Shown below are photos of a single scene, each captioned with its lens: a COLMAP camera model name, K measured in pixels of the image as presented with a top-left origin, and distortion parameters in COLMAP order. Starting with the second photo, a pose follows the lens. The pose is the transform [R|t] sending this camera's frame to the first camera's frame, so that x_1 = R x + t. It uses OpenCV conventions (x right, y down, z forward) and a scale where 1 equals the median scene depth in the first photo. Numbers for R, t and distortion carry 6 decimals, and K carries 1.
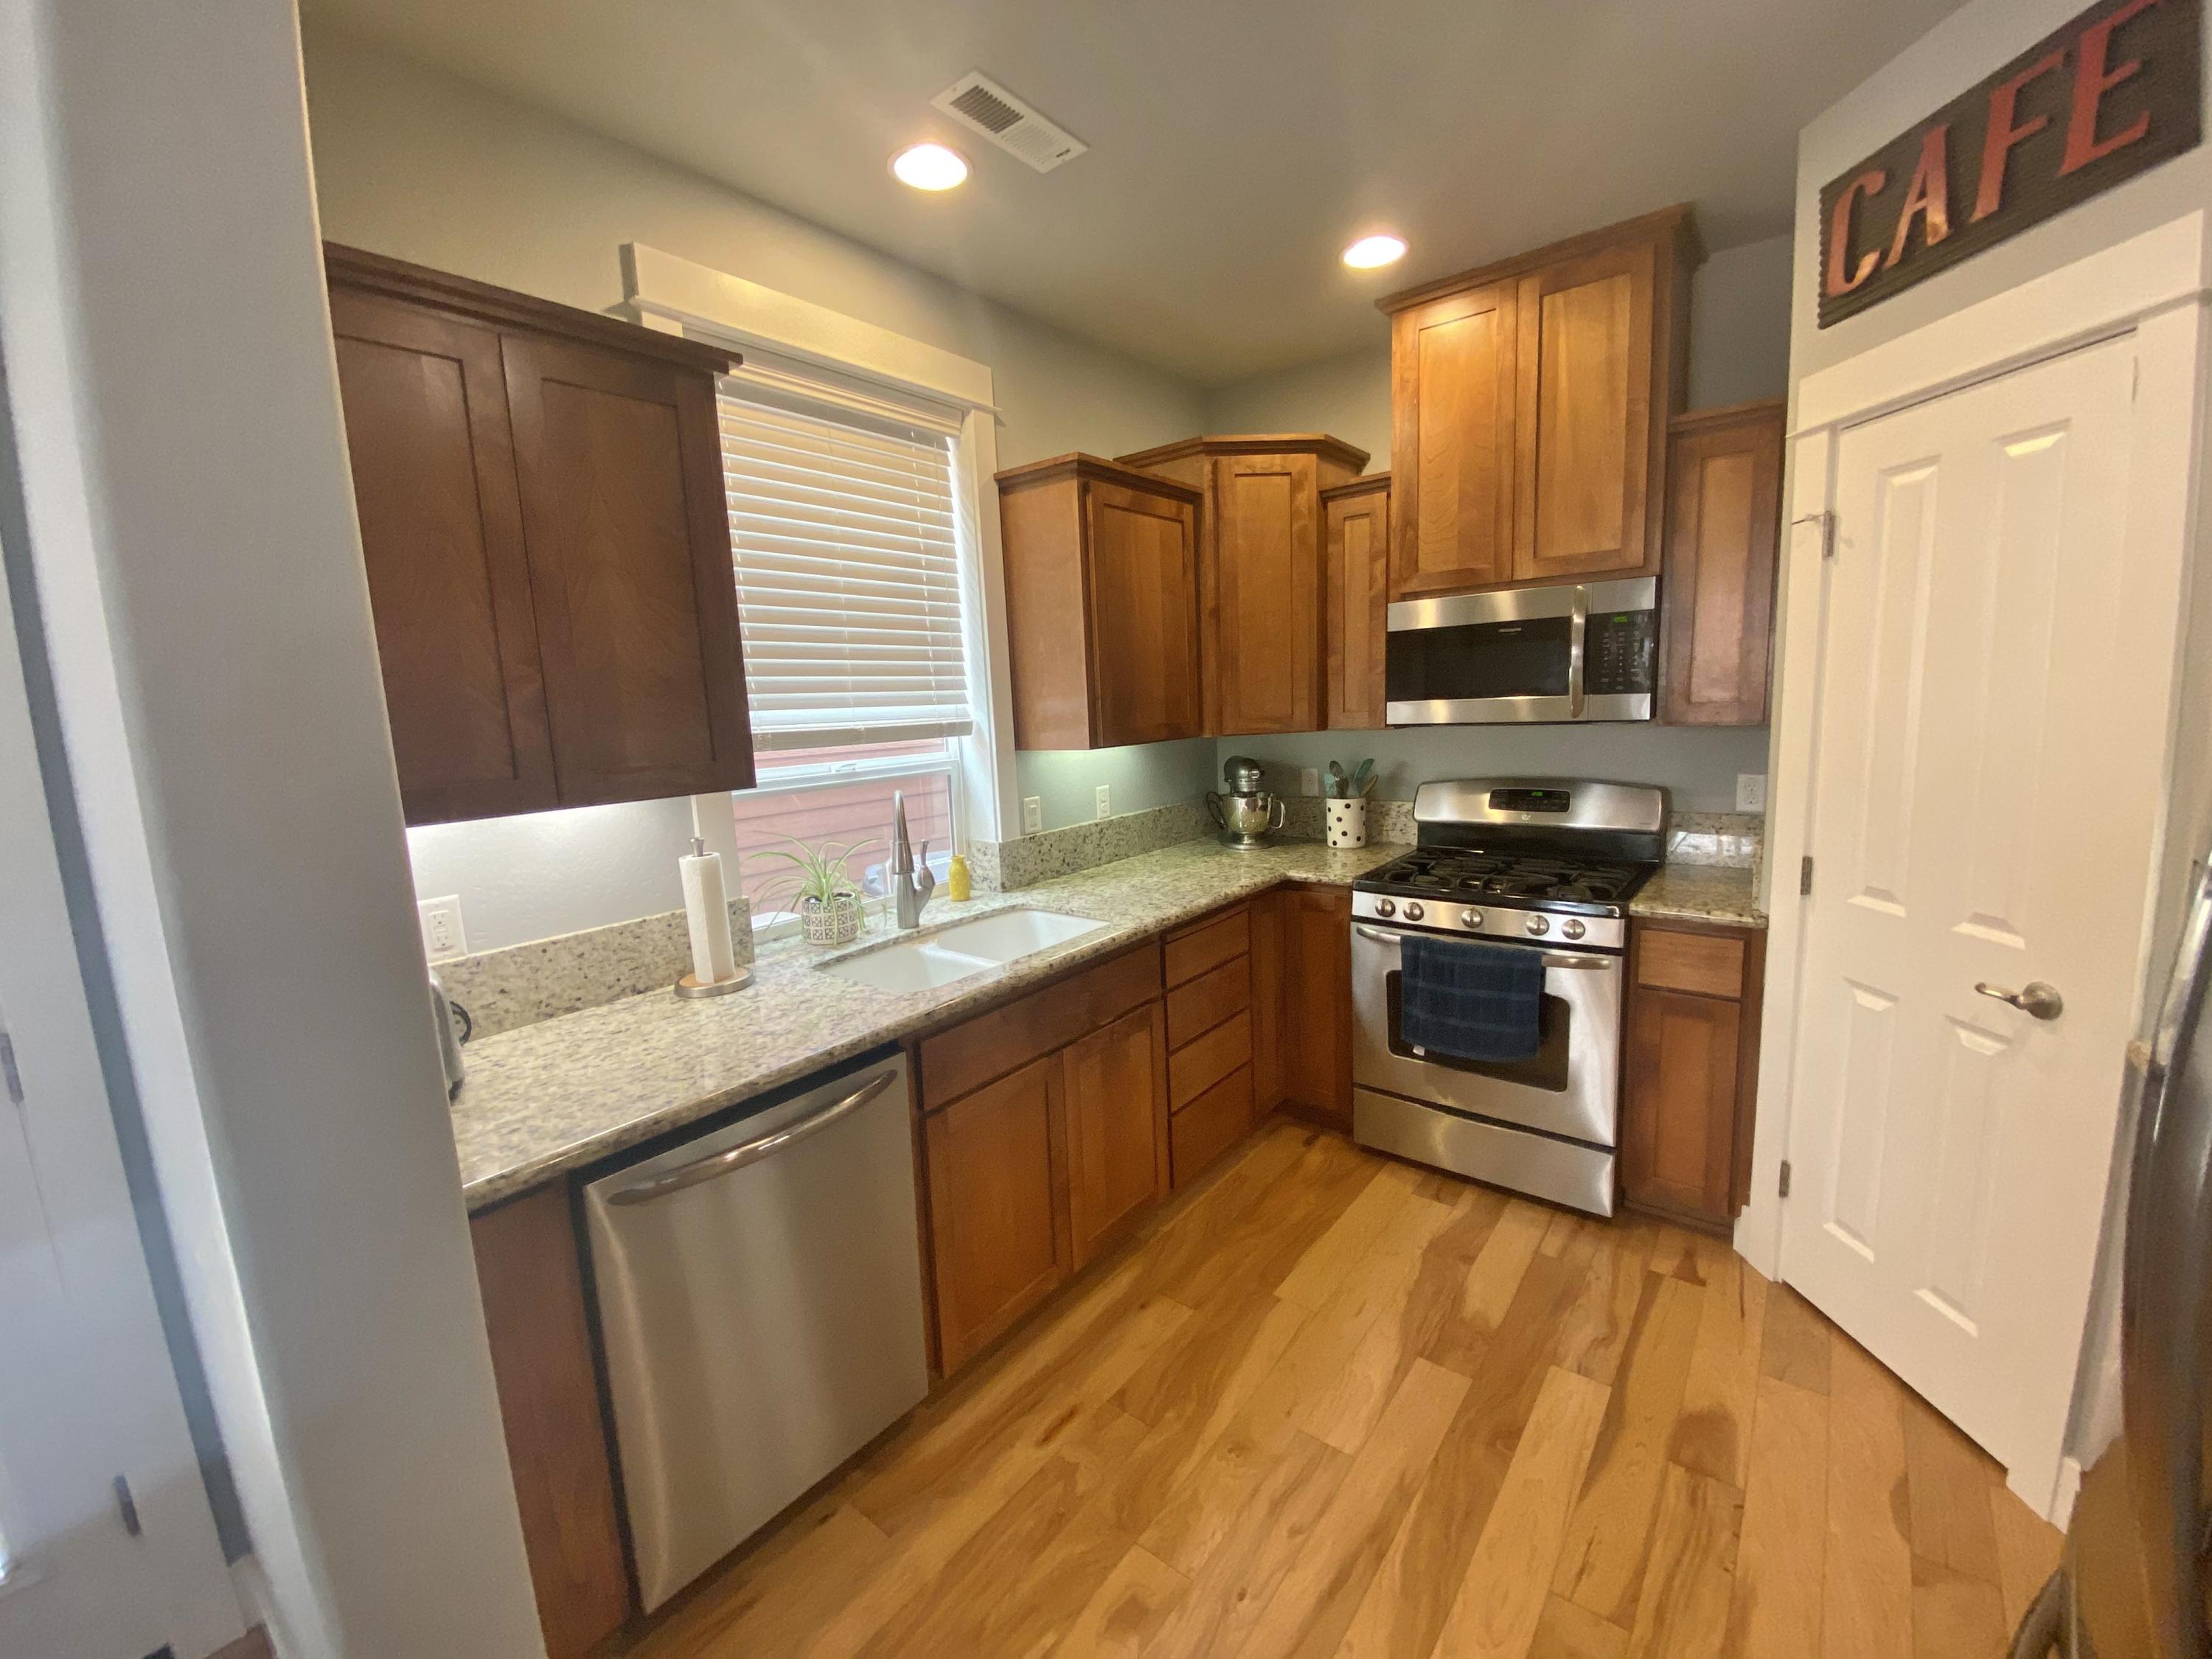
lens RADIAL K [[894.2, 0, 1097.8], [0, 894.2, 819.1], [0, 0, 1]] dist [0.016930, -0.017666]
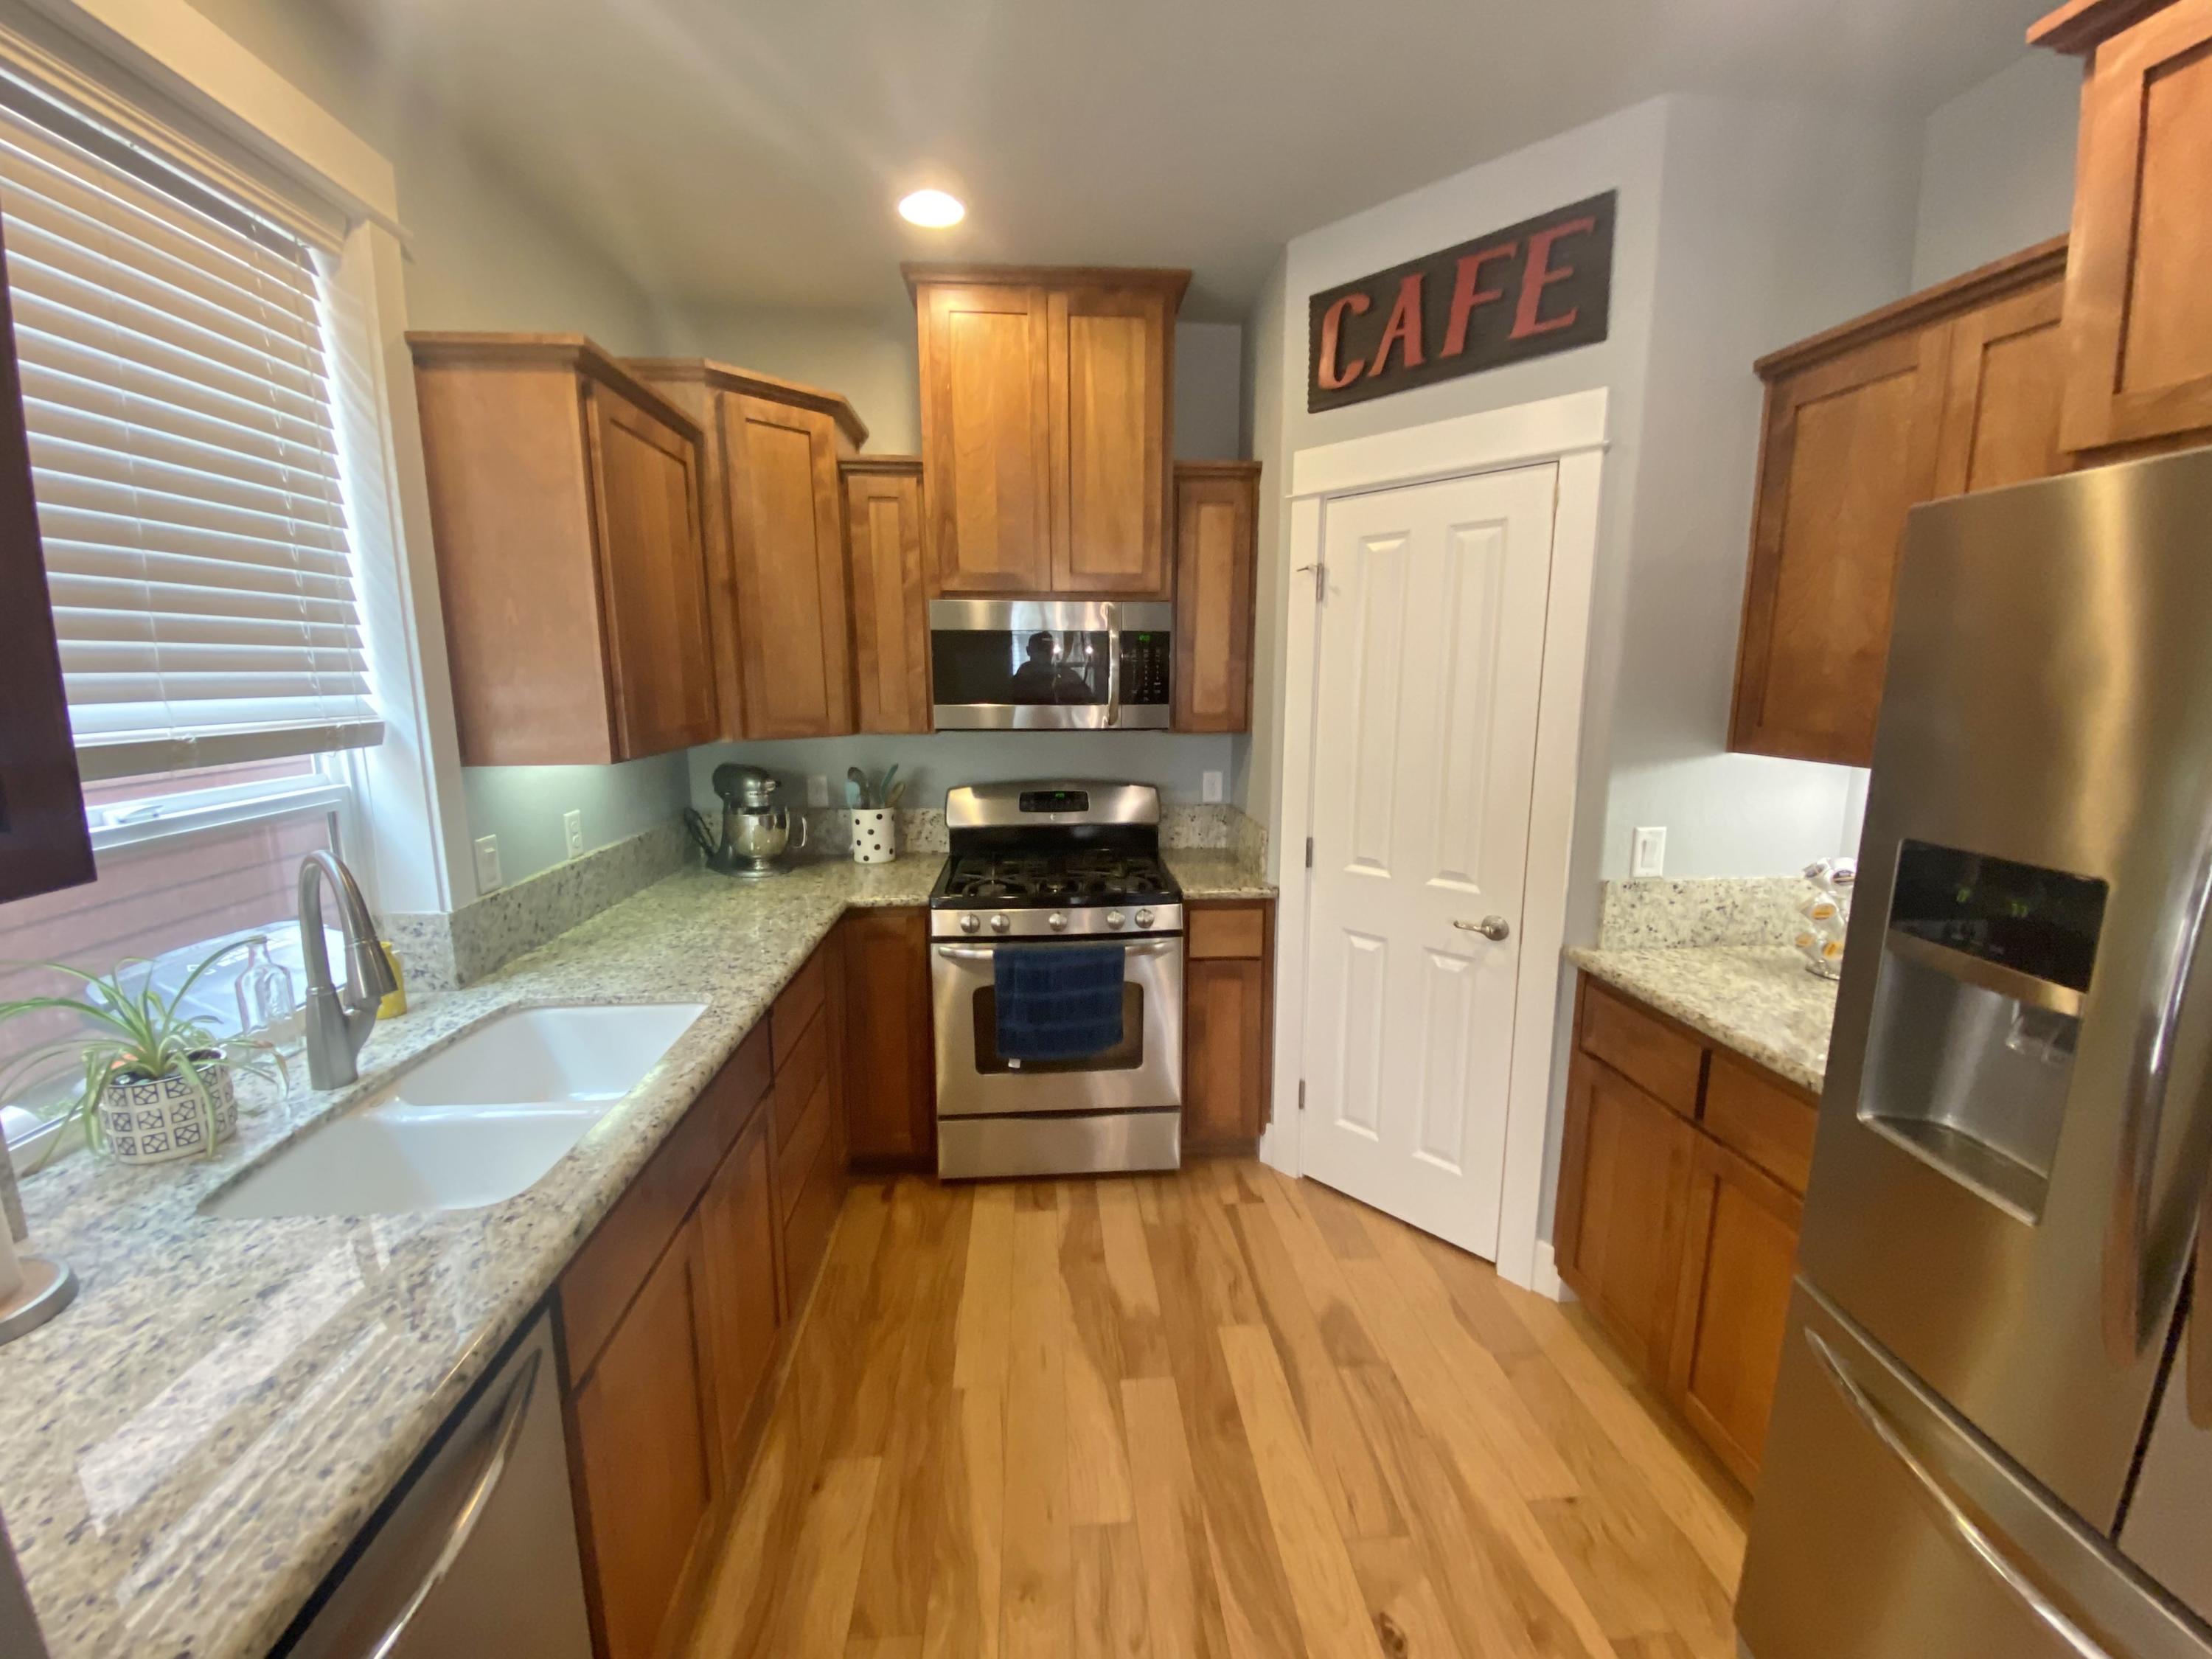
lens RADIAL K [[894.2, 0, 1113.4], [0, 894.2, 824.6], [0, 0, 1]] dist [0.016930, -0.017666]
pose [[0.729525, -0.072162, 0.680136, -0.219135], [0.063844, 0.997262, 0.037328, -0.033792], [-0.680967, 0.016191, 0.732135, 0.222854]]
